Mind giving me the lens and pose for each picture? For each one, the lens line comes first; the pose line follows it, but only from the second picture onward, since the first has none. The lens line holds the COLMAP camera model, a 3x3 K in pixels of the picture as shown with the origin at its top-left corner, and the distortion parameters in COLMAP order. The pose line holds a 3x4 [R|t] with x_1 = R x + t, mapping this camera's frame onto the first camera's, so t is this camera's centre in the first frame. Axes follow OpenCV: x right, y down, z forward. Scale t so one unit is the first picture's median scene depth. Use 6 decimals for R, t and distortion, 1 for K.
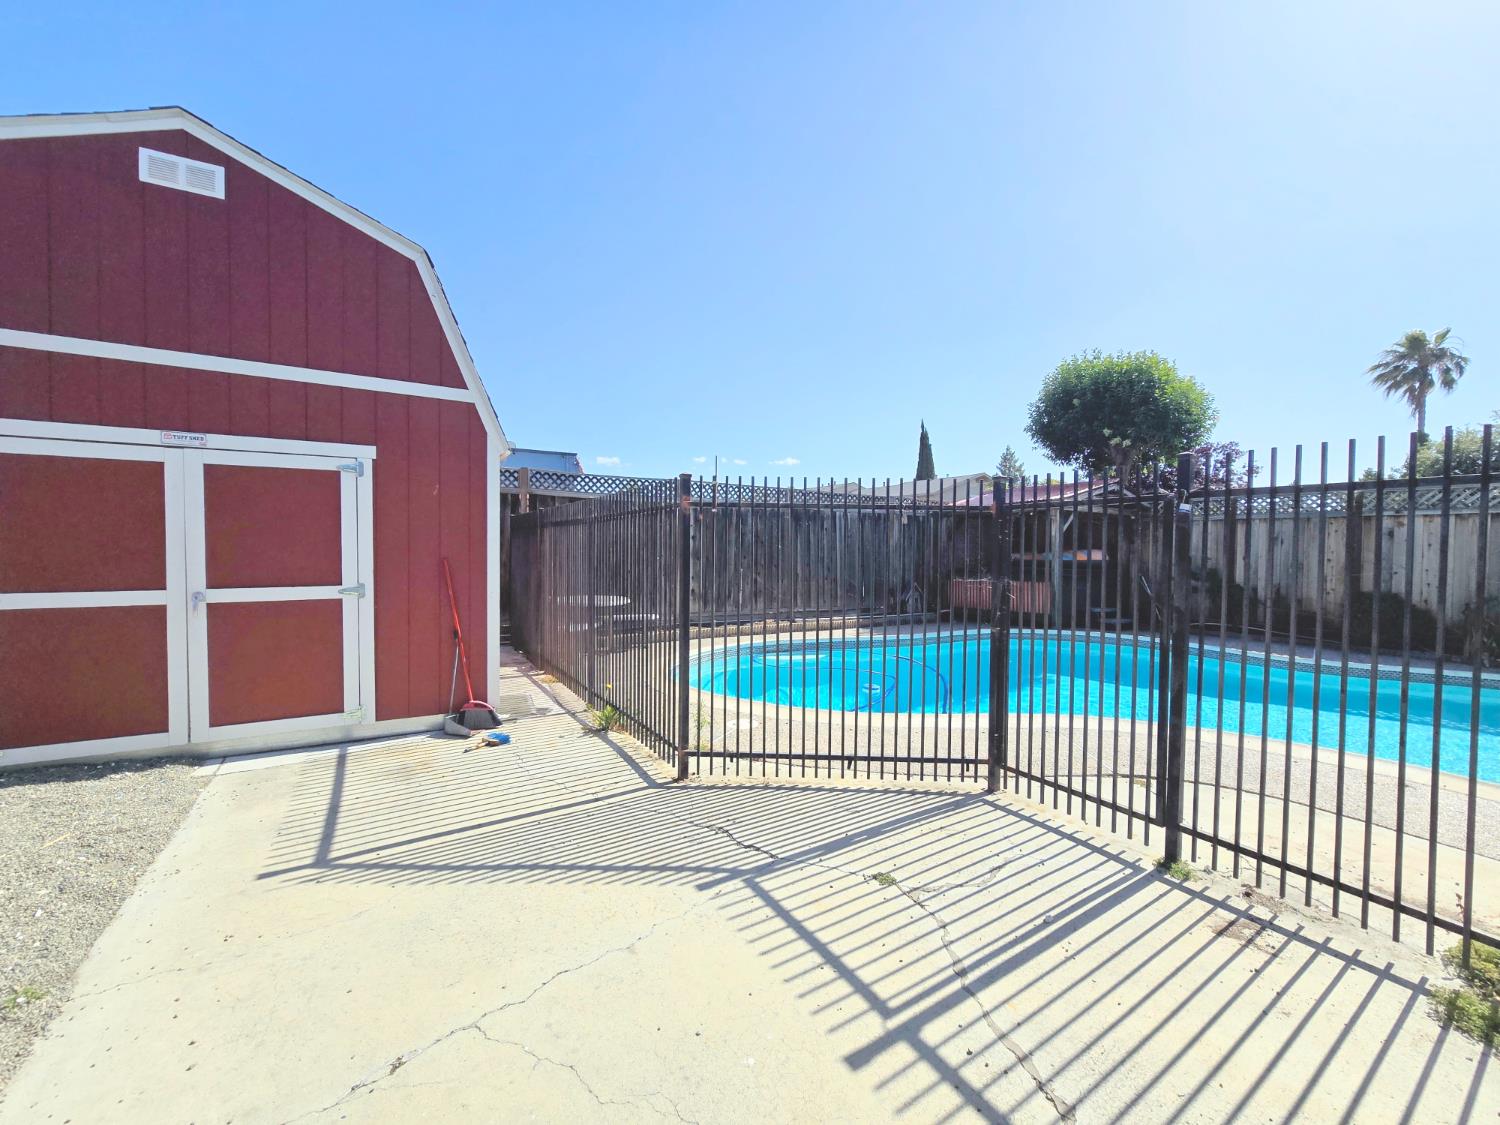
lens RADIAL K [[610.6, 0, 745.0], [0, 610.6, 560.0], [0, 0, 1]] dist [-0.002670, -0.000420]
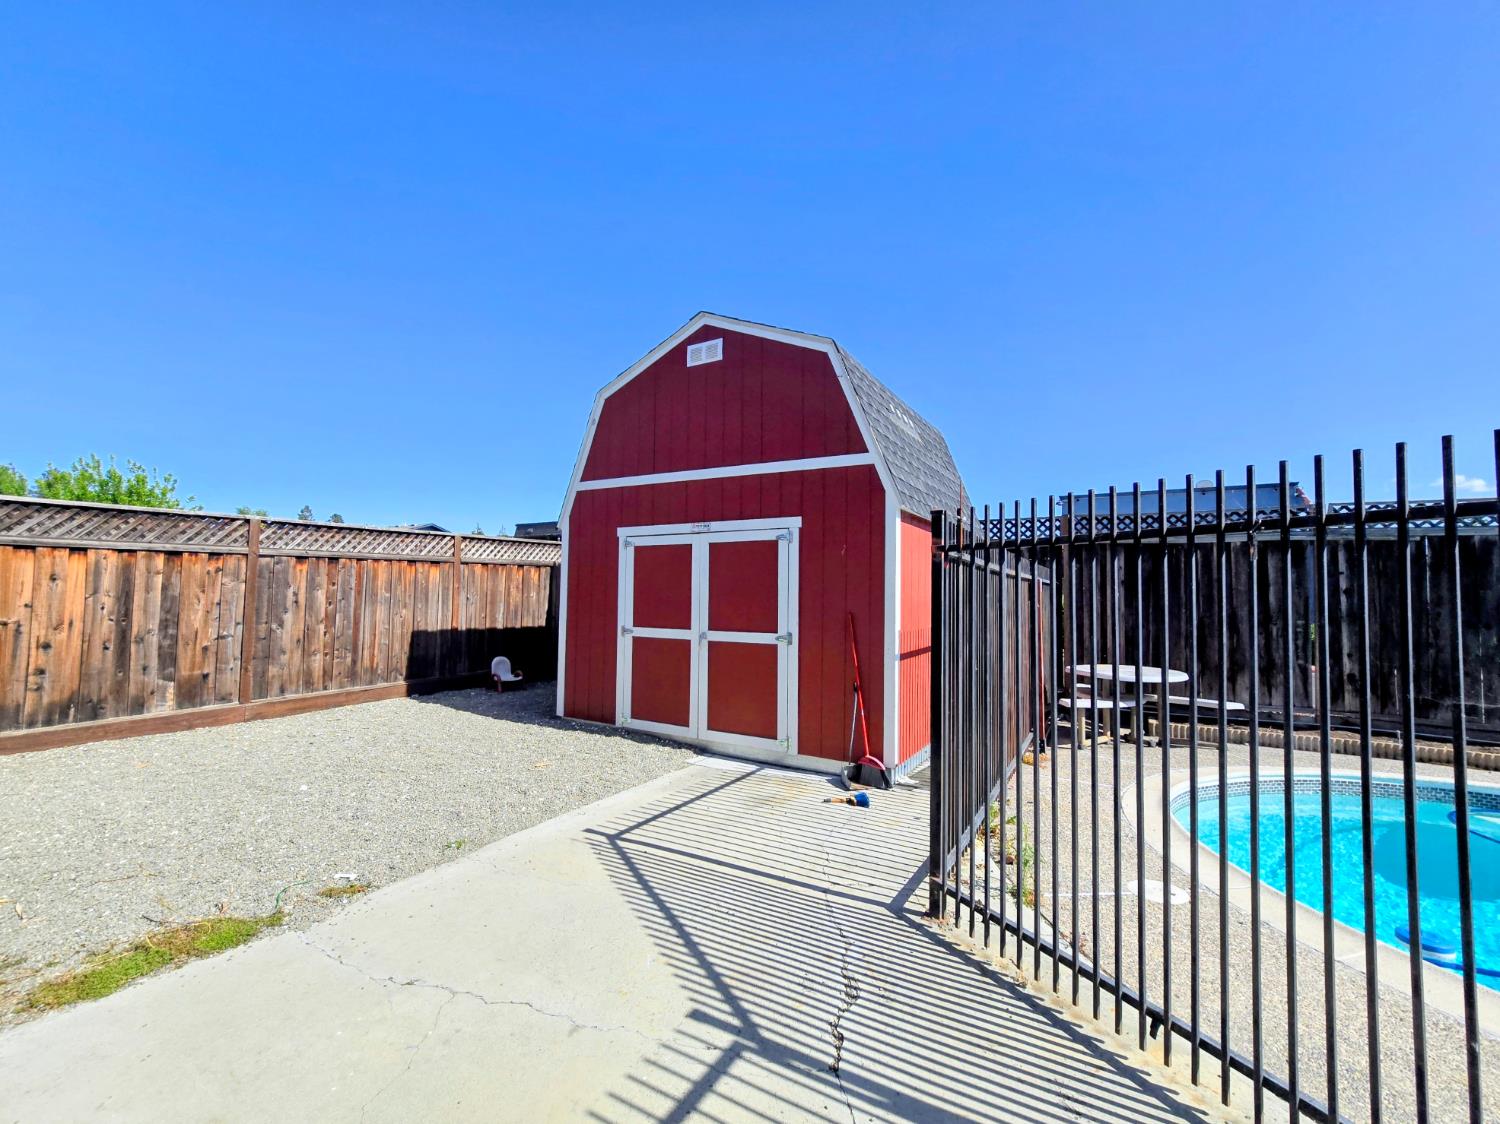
lens RADIAL K [[627.1, 0, 739.9], [0, 627.1, 559.4], [0, 0, 1]] dist [-0.003895, -0.000464]
pose [[0.464647, -0.046133, -0.884293, 0.416136], [-0.029052, 0.997310, -0.067294, -0.018788], [0.885019, 0.056958, 0.462057, 0.343986]]
